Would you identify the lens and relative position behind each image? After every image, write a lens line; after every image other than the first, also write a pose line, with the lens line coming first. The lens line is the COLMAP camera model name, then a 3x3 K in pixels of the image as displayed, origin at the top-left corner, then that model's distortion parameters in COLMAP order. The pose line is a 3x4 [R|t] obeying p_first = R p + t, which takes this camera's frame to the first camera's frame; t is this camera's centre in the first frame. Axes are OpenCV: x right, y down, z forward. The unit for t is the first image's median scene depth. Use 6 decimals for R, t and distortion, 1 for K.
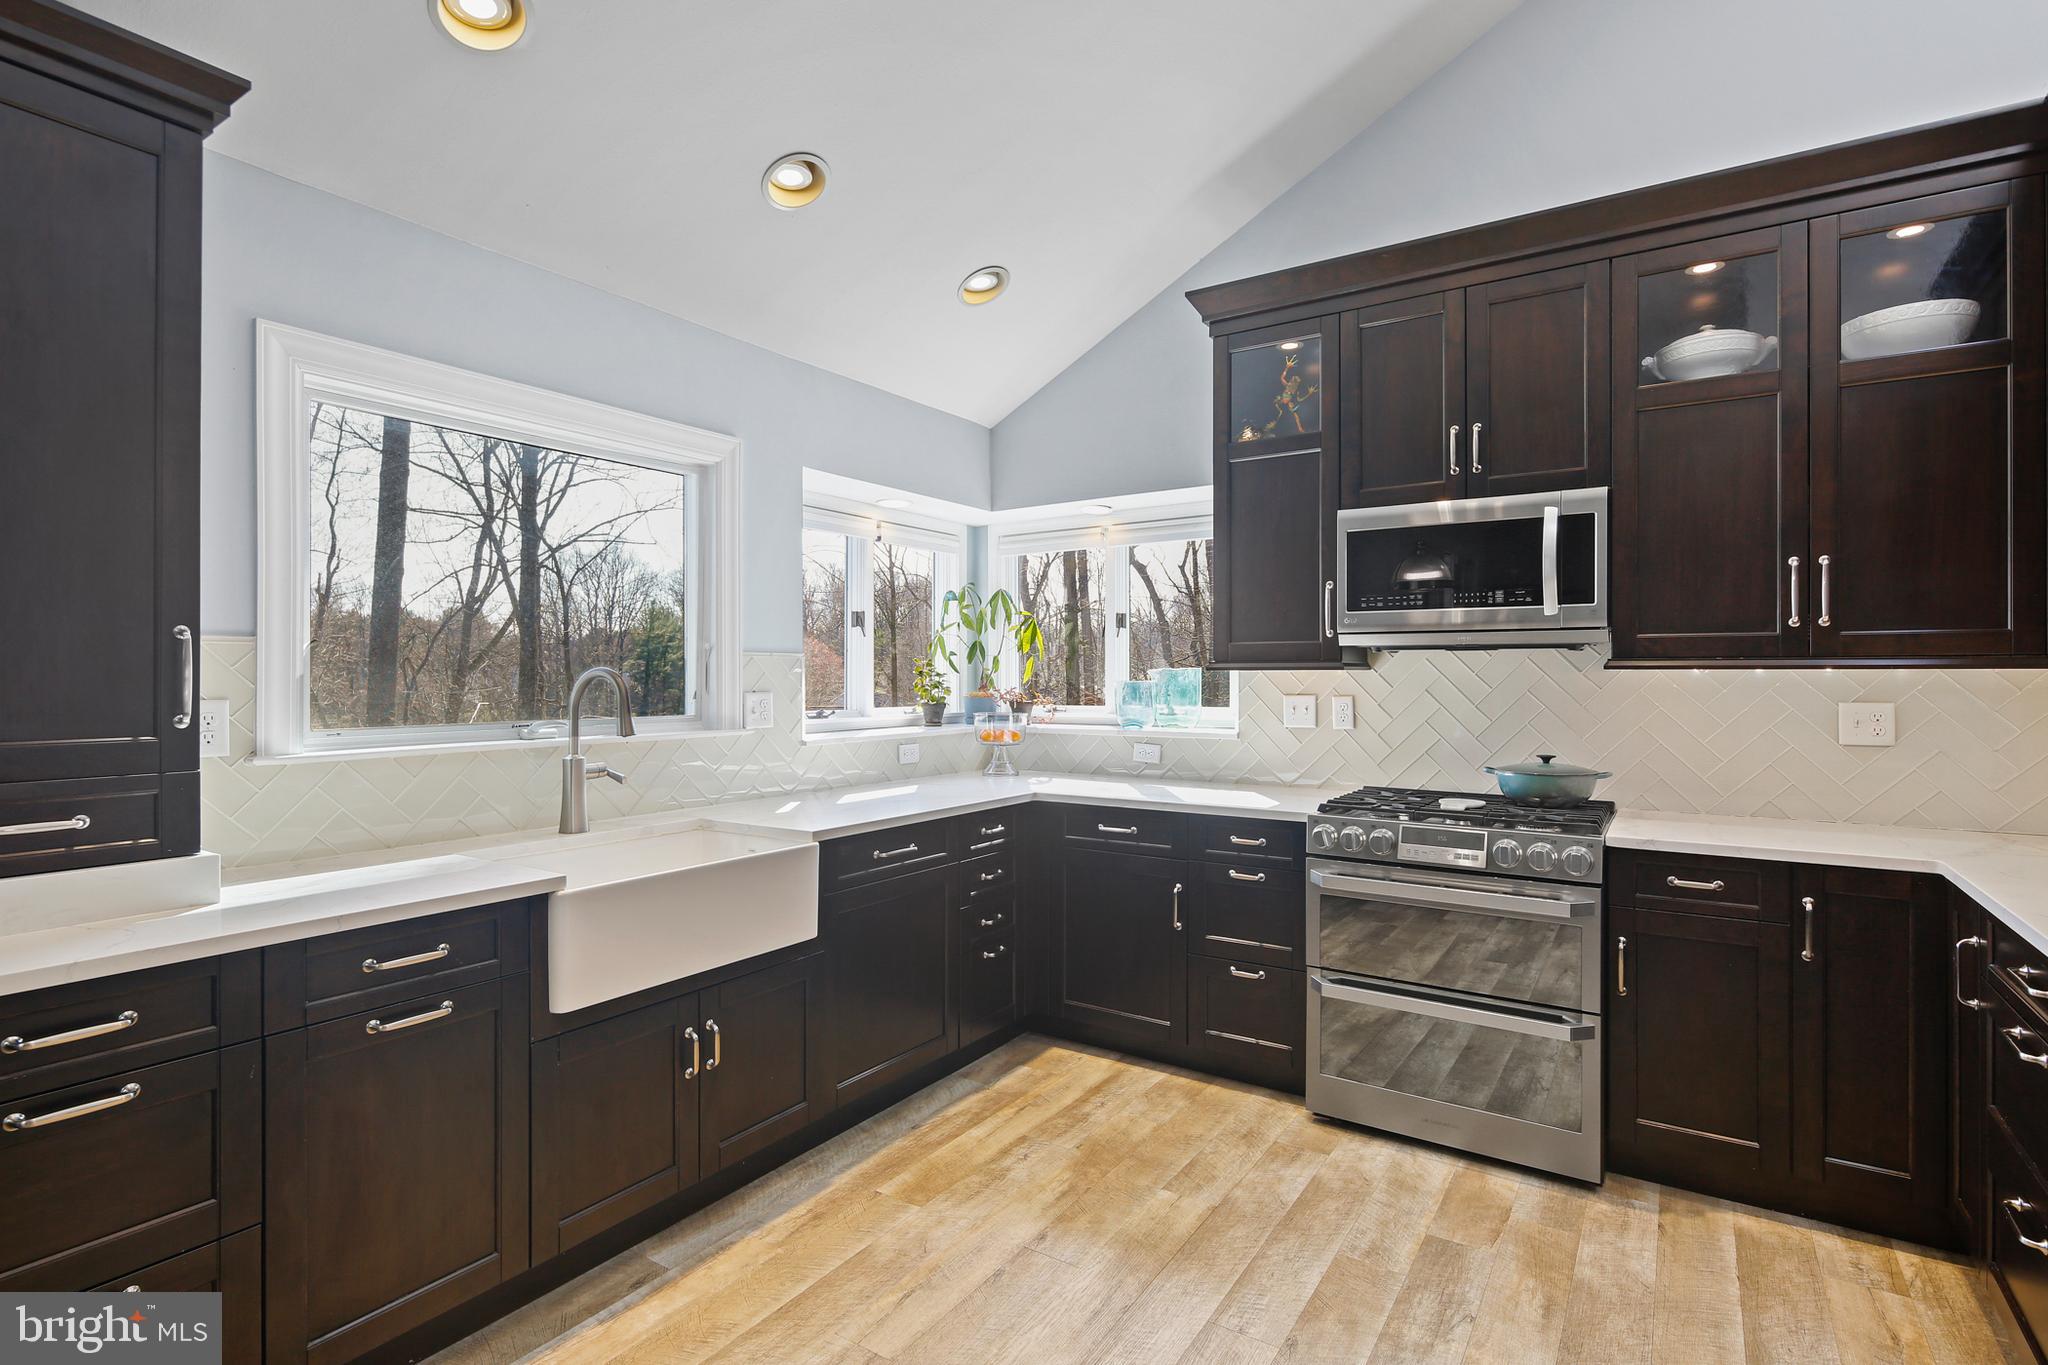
lens RADIAL K [[996.9, 0, 1024.5], [0, 996.9, 682.6], [0, 0, 1]] dist [0.002331, -0.000131]
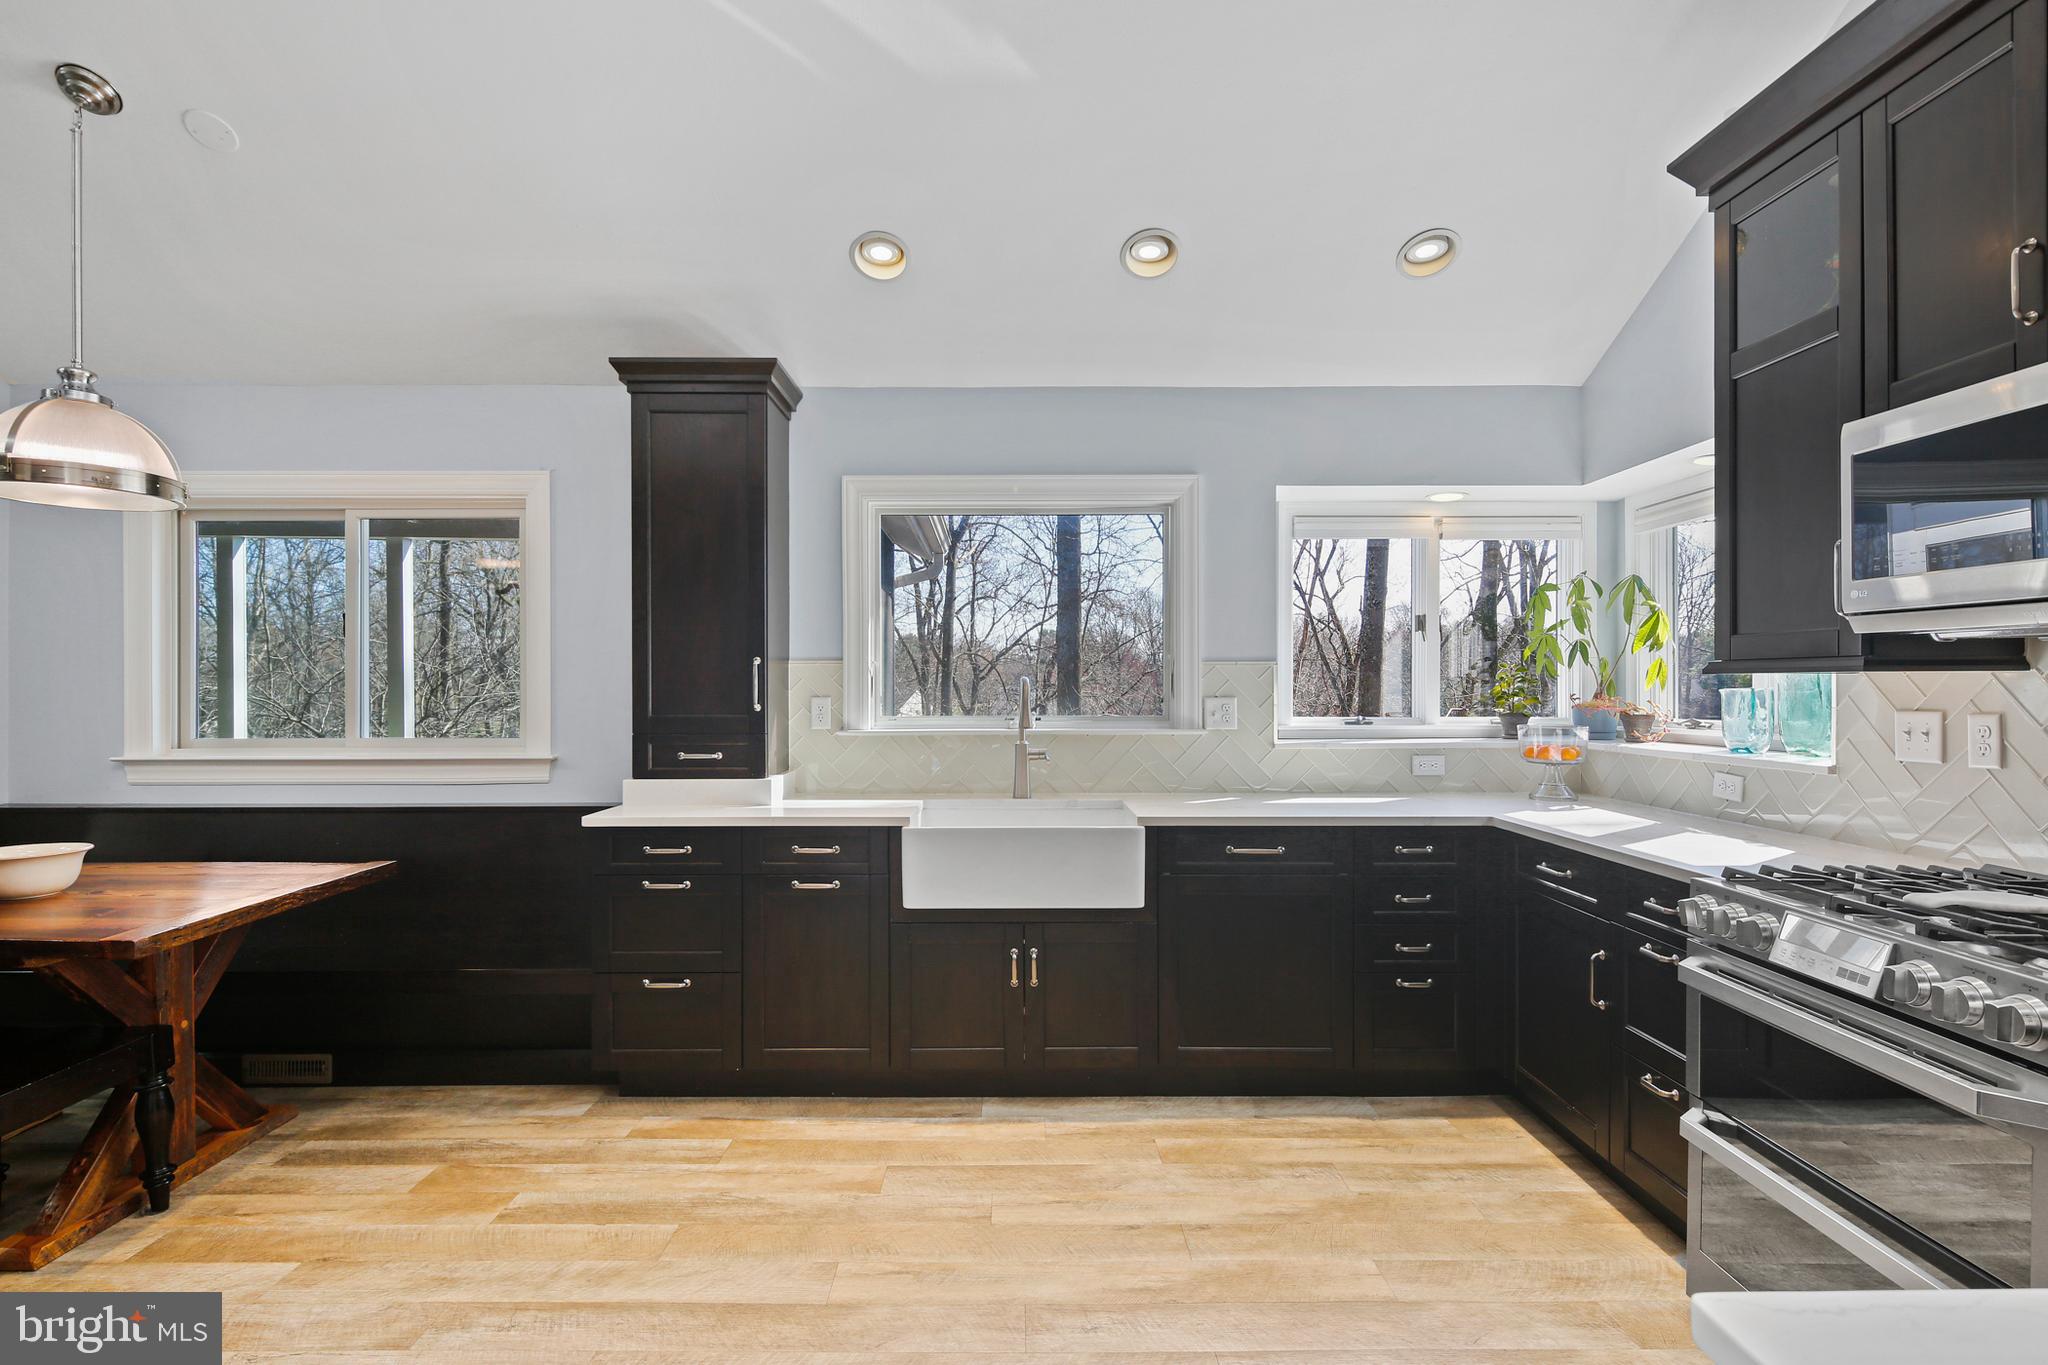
lens RADIAL K [[1000.1, 0, 1021.6], [0, 1000.1, 693.3], [0, 0, 1]] dist [0.002441, -0.001292]
pose [[0.555426, 0.006728, -0.831539, 0.614897], [-0.003819, 0.999977, 0.005540, -0.000091], [0.831557, 0.000099, 0.555439, 0.215879]]
